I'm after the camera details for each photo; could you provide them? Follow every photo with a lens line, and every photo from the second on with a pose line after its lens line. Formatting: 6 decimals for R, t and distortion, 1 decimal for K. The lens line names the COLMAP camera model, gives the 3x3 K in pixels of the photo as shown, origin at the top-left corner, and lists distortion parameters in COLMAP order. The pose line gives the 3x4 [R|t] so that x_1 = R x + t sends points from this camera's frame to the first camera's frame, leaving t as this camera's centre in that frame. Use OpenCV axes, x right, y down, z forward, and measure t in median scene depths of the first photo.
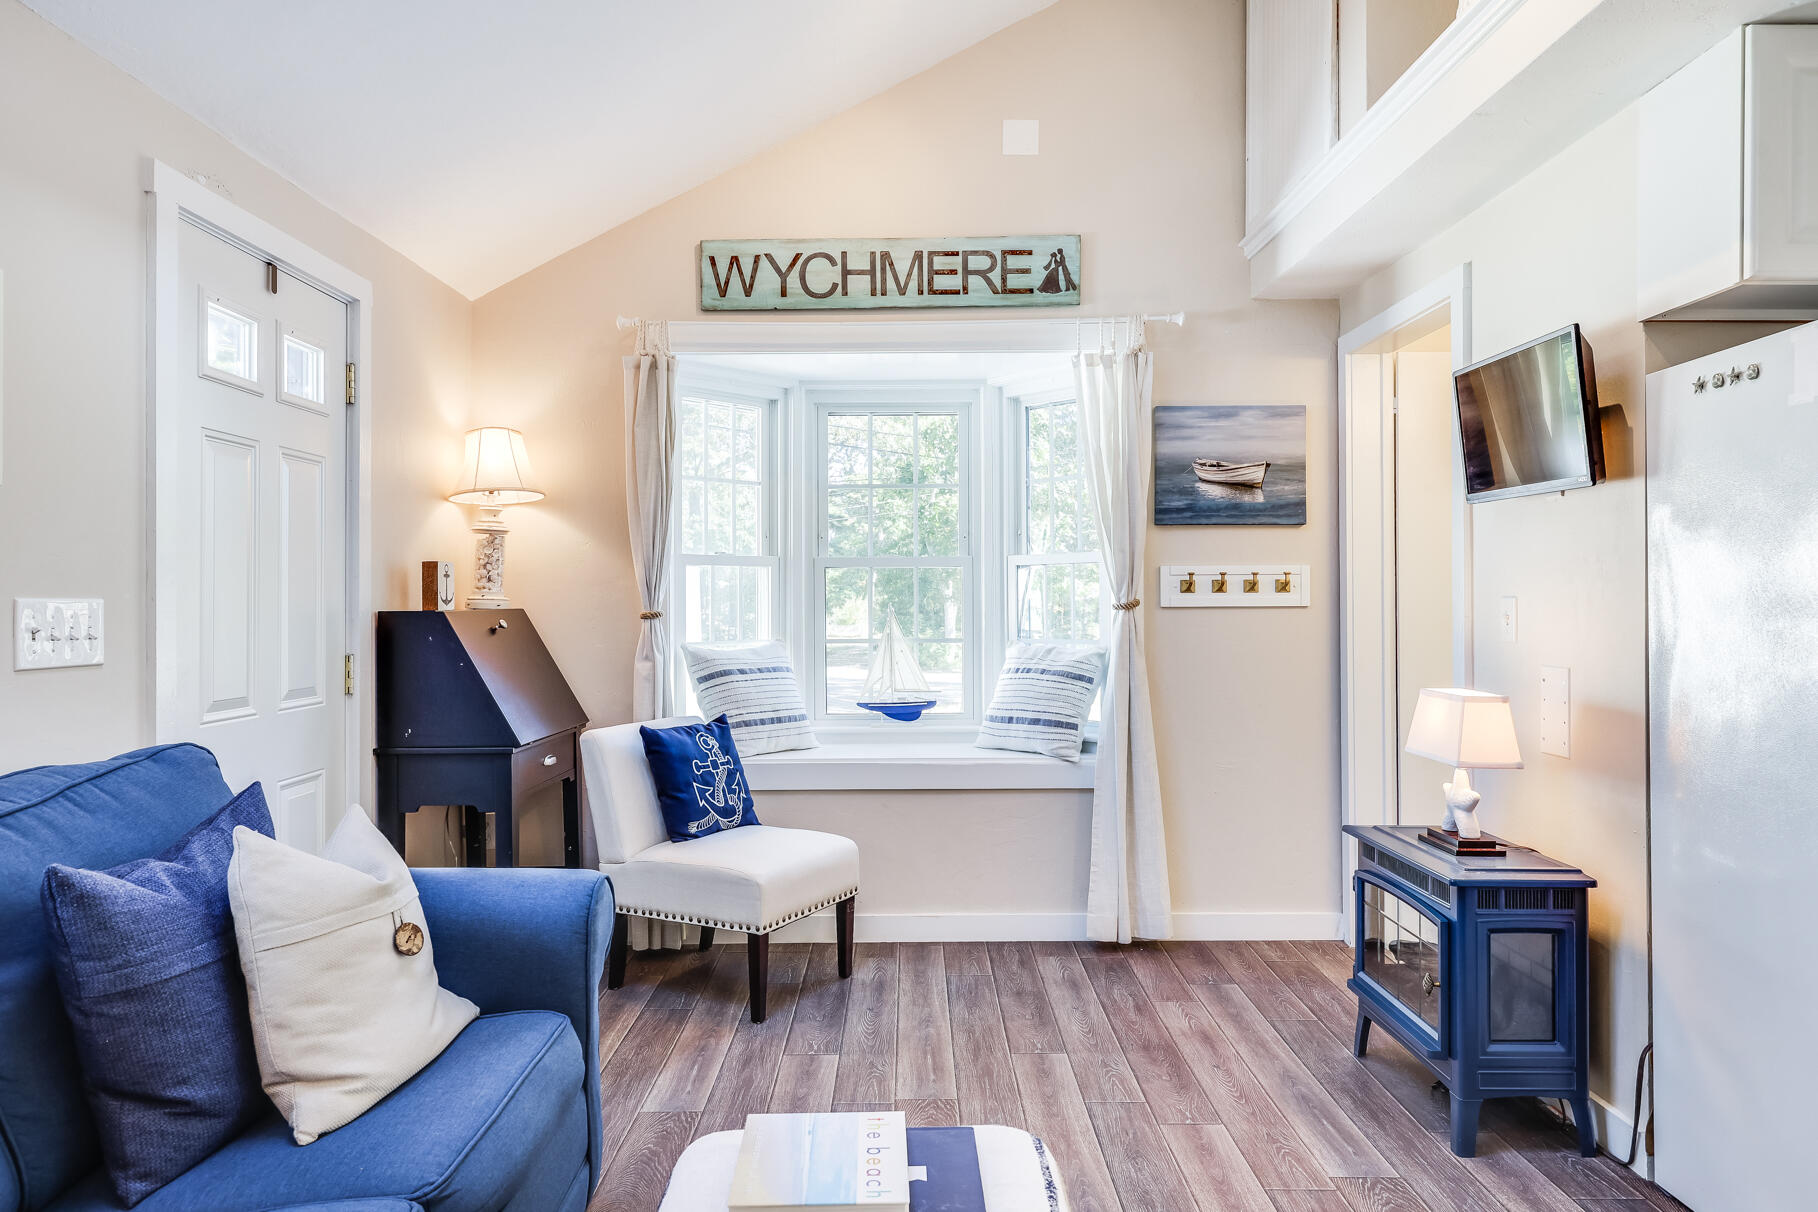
lens RADIAL K [[1145.6, 0, 904.6], [0, 1145.6, 607.6], [0, 0, 1]] dist [0.009172, -0.001086]
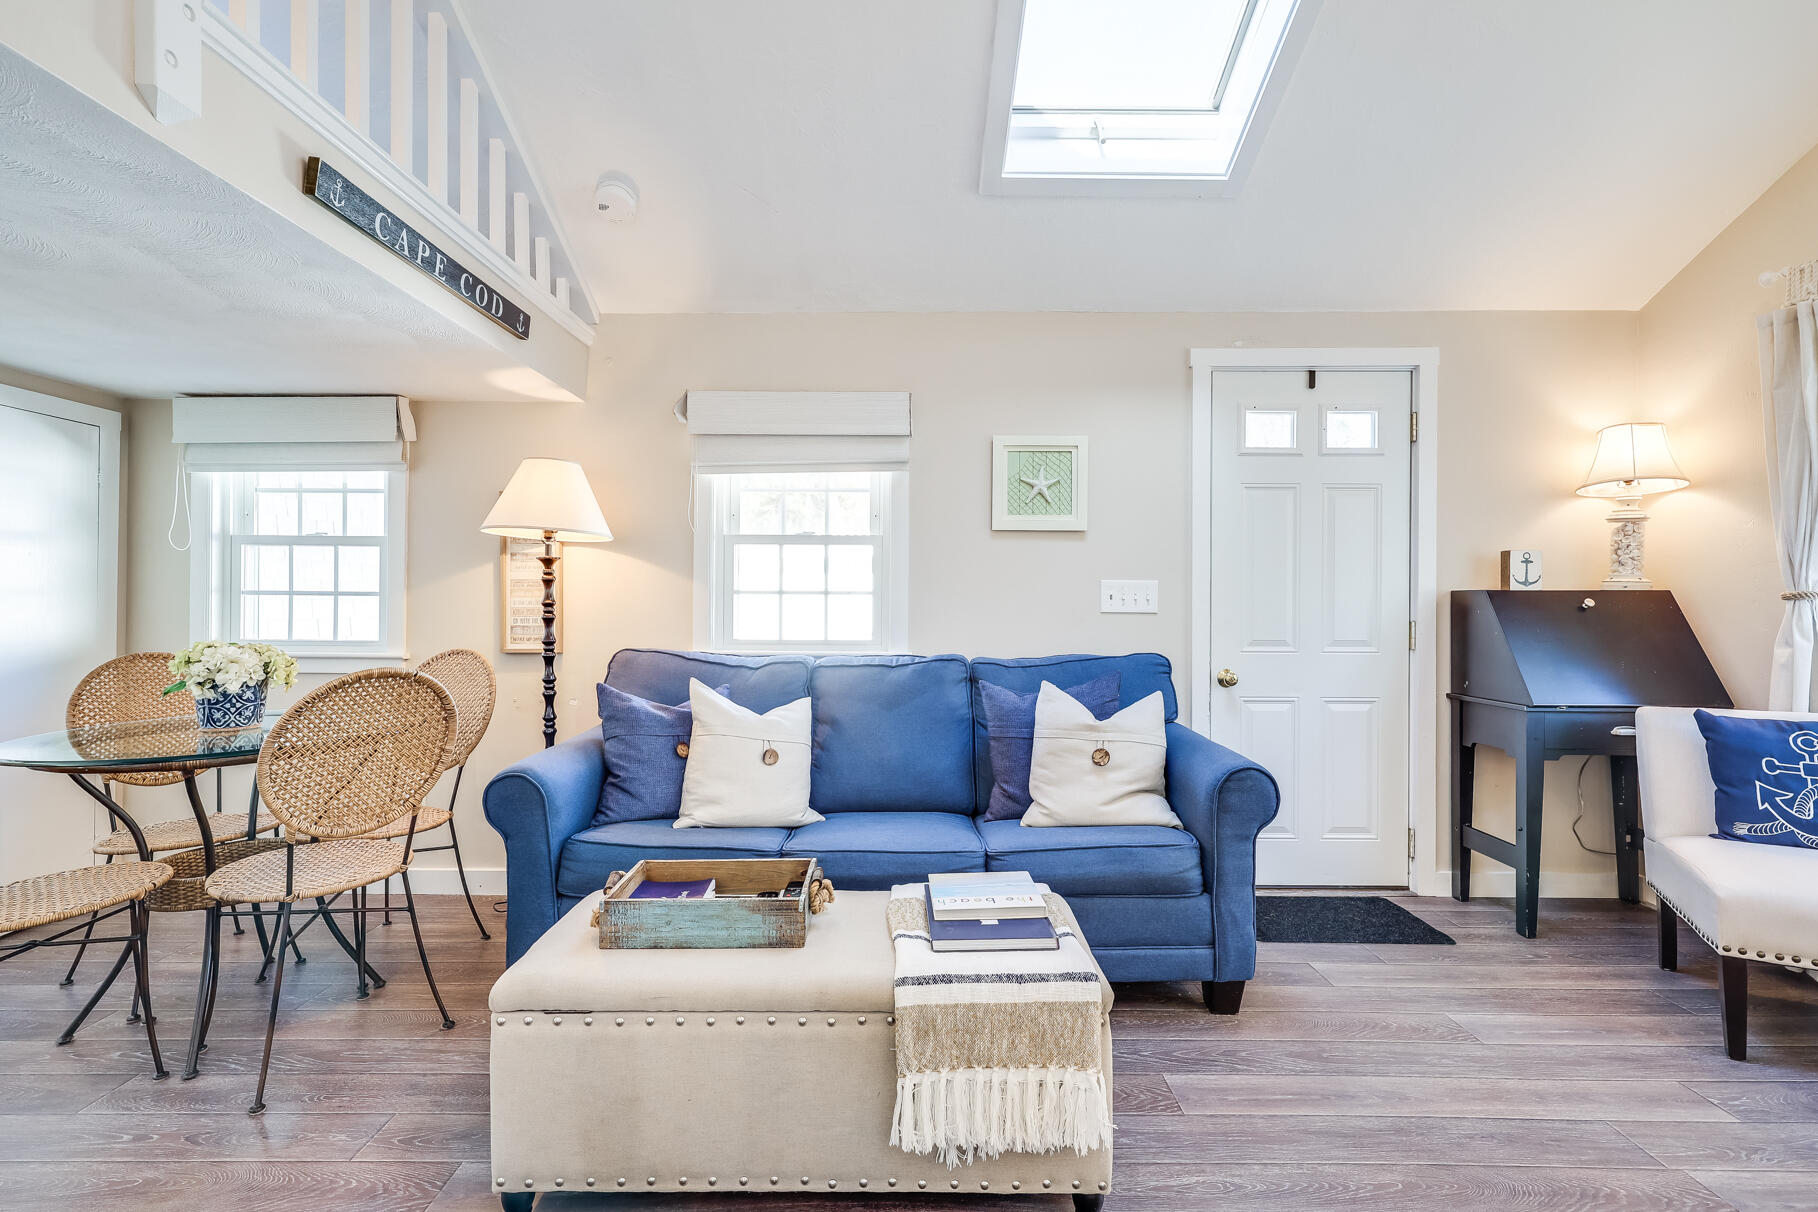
lens RADIAL K [[797.0, 0, 908.0], [0, 797.0, 598.2], [0, 0, 1]] dist [-0.003160, 0.000392]
pose [[0.020585, -0.000834, -0.999788, 0.449827], [-0.010092, 0.999949, -0.001042, 0.018915], [0.999737, 0.010111, 0.020575, 0.348178]]
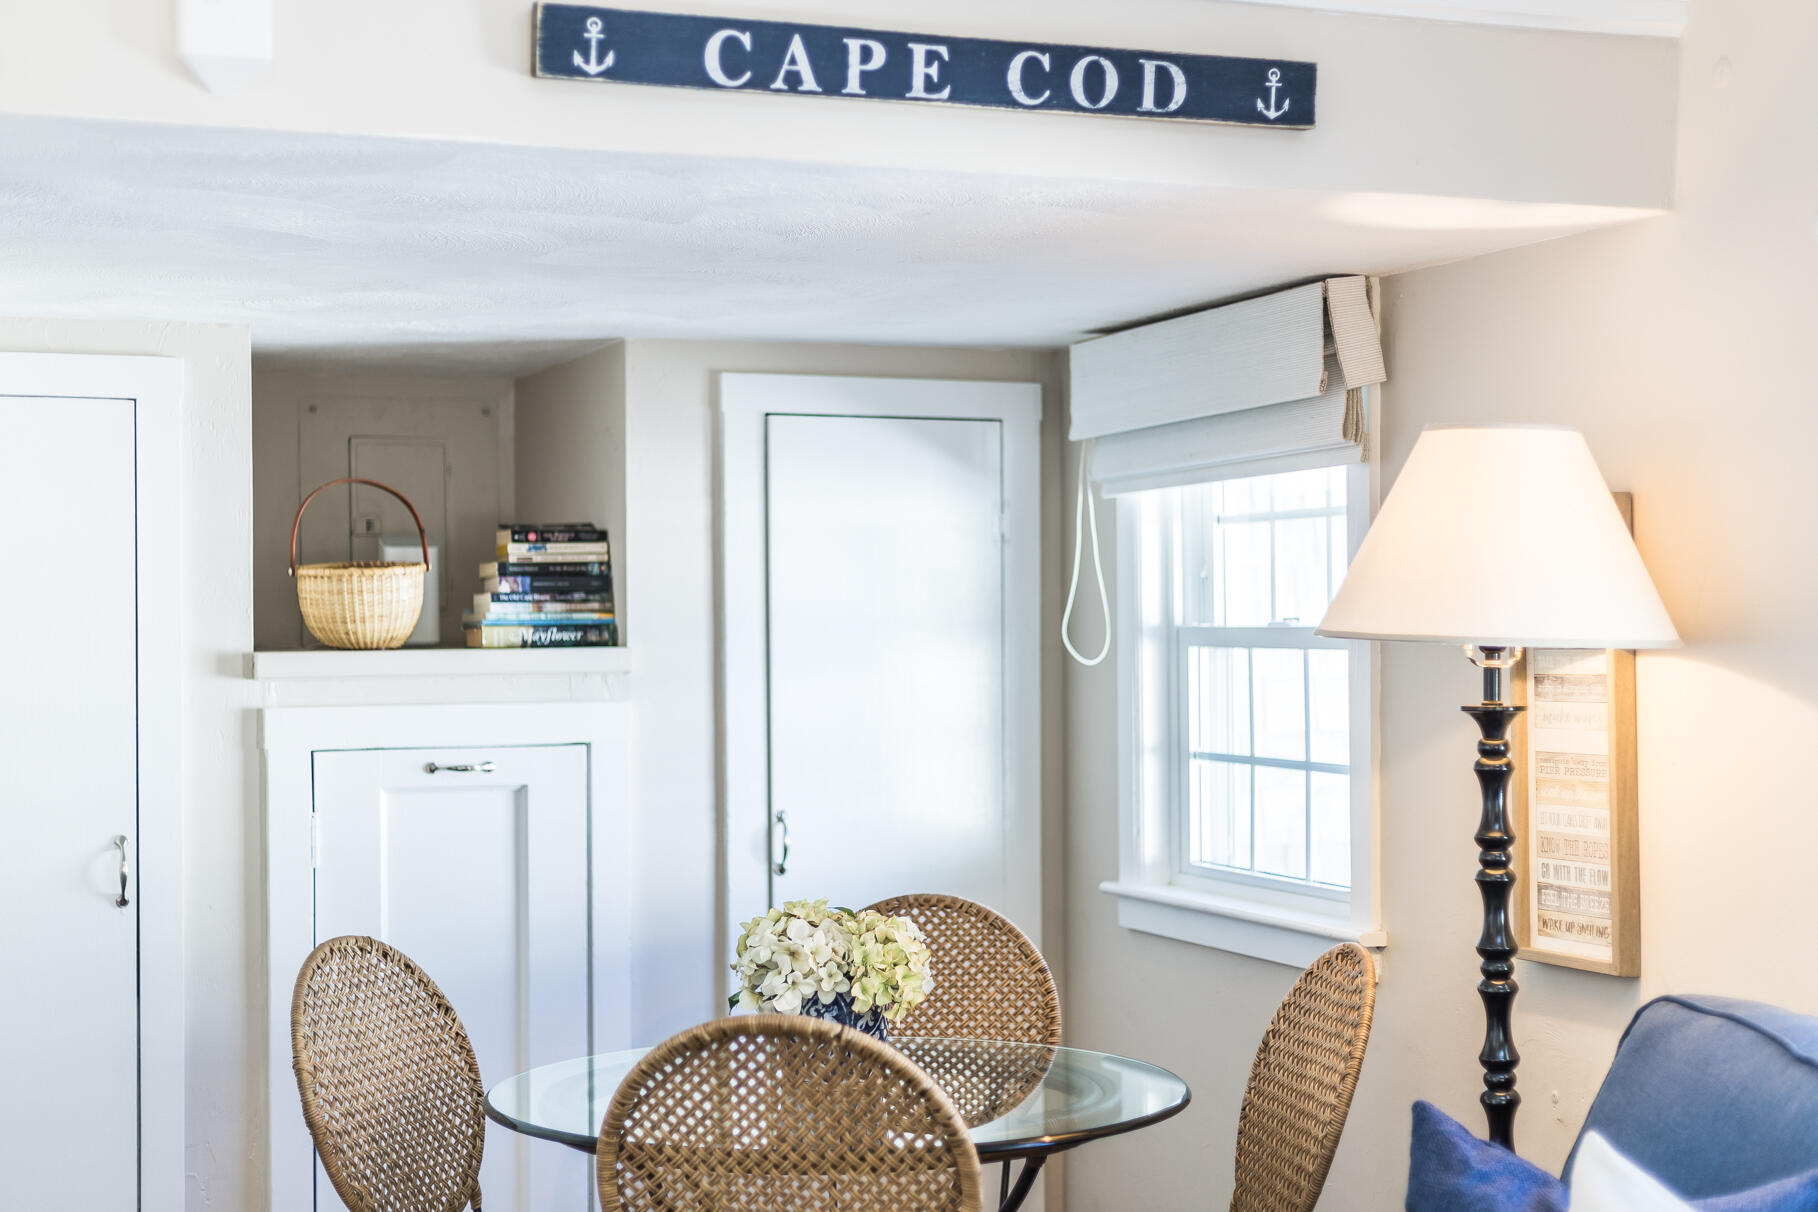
lens RADIAL K [[2600.2, 0, 910.4], [0, 2600.2, 593.0], [0, 0, 1]] dist [-0.013816, 0.000000]
pose [[-0.914110, 0.004520, -0.405441, 0.185413], [0.008510, 0.999931, -0.008039, -0.055005], [0.405377, -0.010799, -0.914086, 0.758351]]
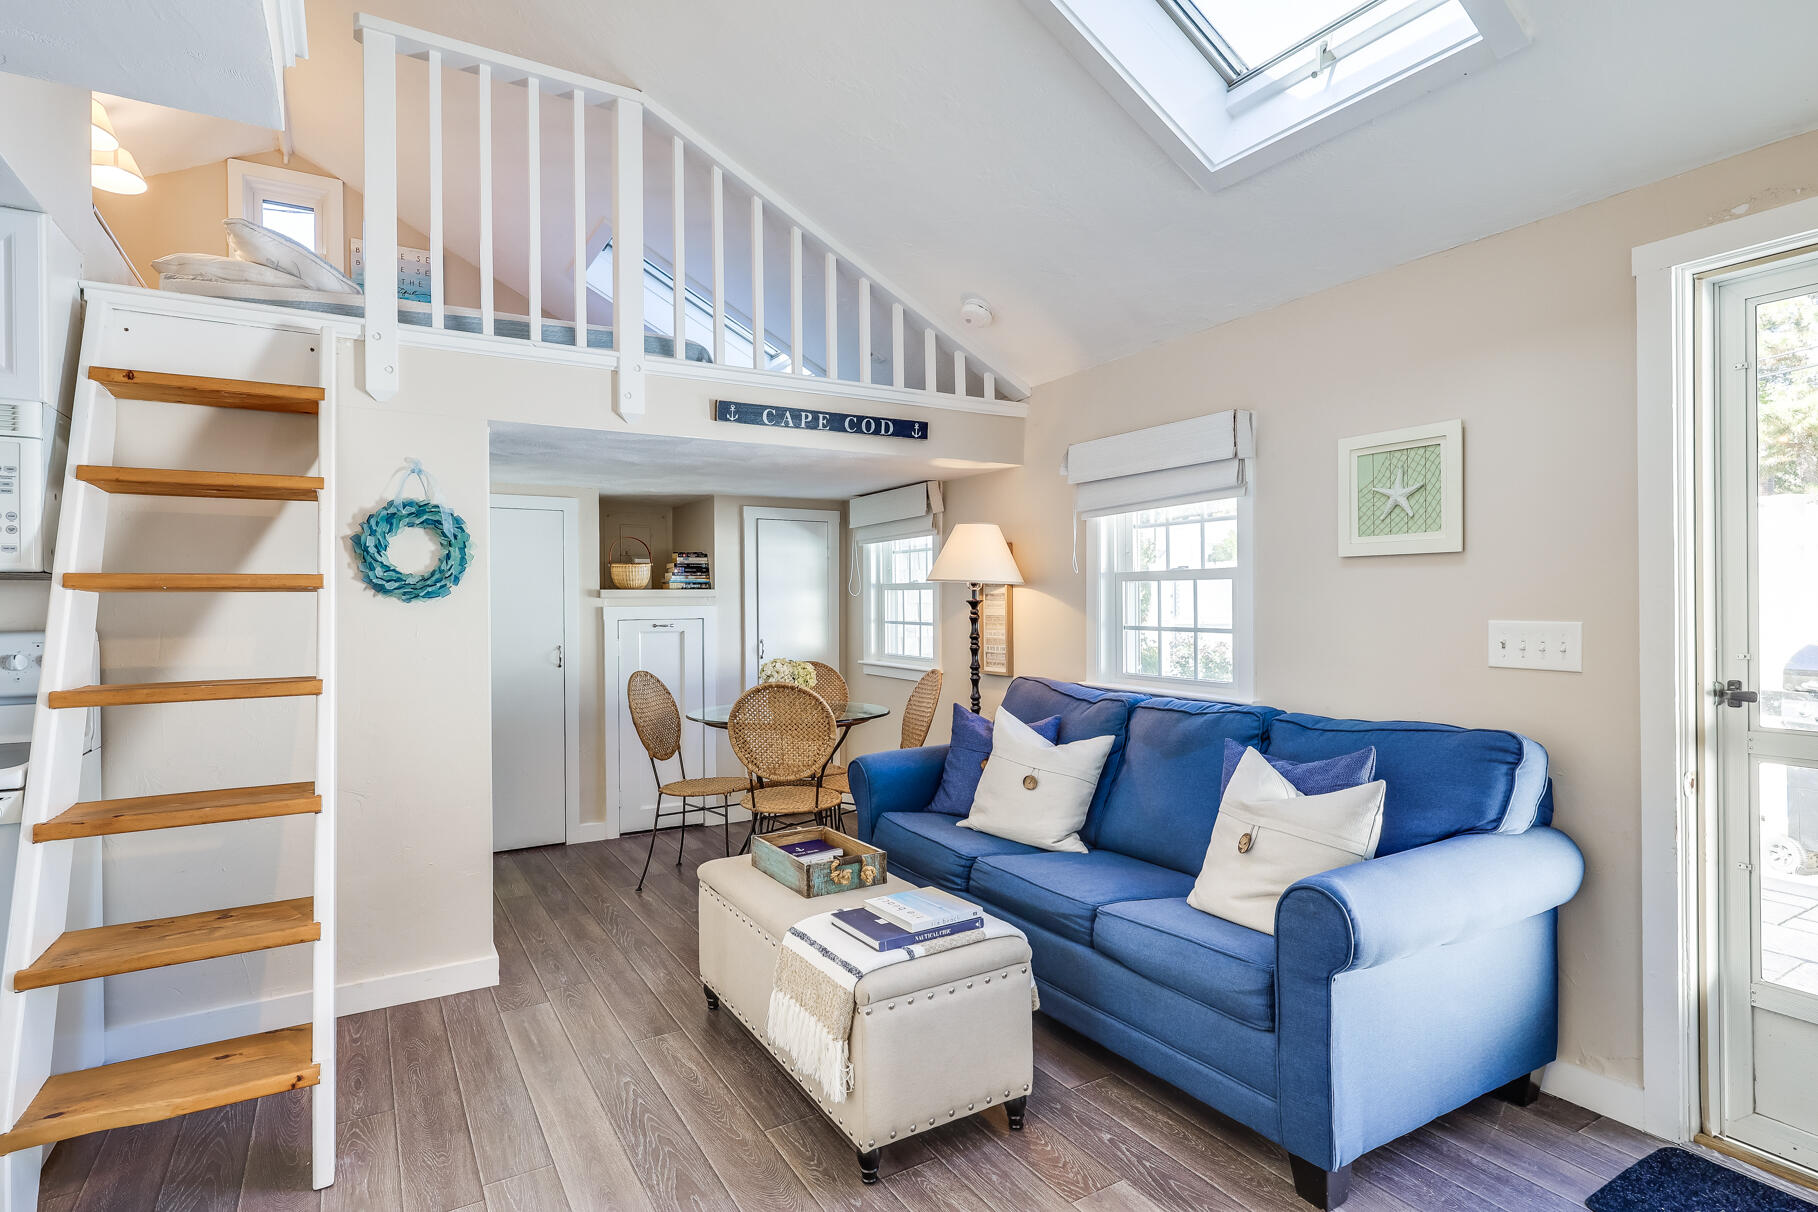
lens RADIAL K [[908.9, 0, 907.4], [0, 908.9, 604.5], [0, 0, 1]] dist [-0.000523, -0.000031]
pose [[-0.841798, 0.009901, -0.539703, 0.329843], [0.005397, 0.999936, 0.009925, -0.026972], [0.539766, 0.005442, -0.841797, 0.941221]]
